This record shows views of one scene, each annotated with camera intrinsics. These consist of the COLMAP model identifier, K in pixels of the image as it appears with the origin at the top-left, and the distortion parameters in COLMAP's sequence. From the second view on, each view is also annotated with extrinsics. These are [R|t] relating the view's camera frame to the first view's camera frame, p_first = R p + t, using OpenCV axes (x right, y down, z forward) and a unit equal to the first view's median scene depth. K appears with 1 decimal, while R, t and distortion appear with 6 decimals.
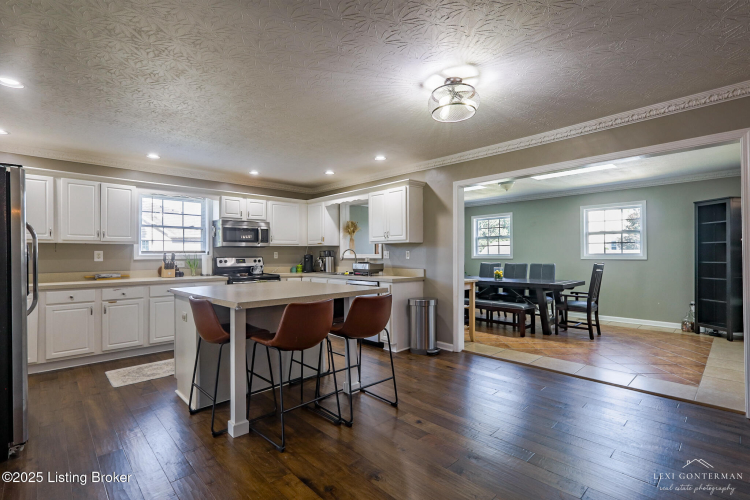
lens RADIAL K [[350.7, 0, 373.2], [0, 350.7, 255.4], [0, 0, 1]] dist [0.003326, 0.000508]
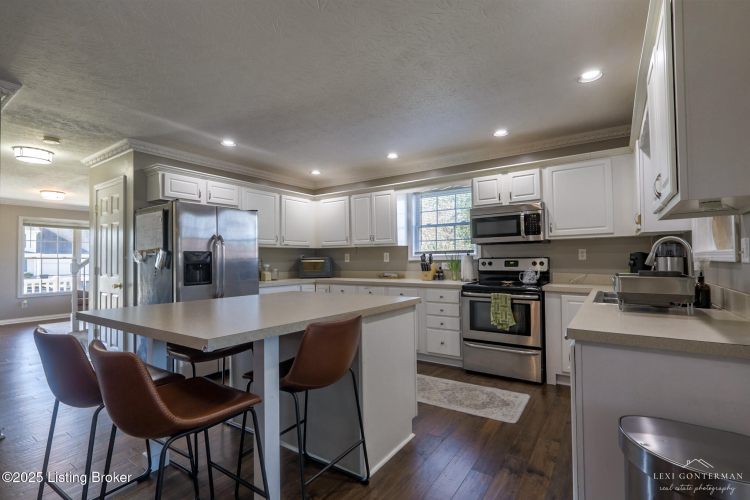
lens RADIAL K [[350.7, 0, 374.4], [0, 350.7, 250.3], [0, 0, 1]] dist [0.003326, 0.000508]
pose [[0.208763, -0.019353, -0.977775, 0.285088], [0.011800, 0.999781, -0.017269, -0.001325], [0.977895, -0.007932, 0.208945, 0.659121]]
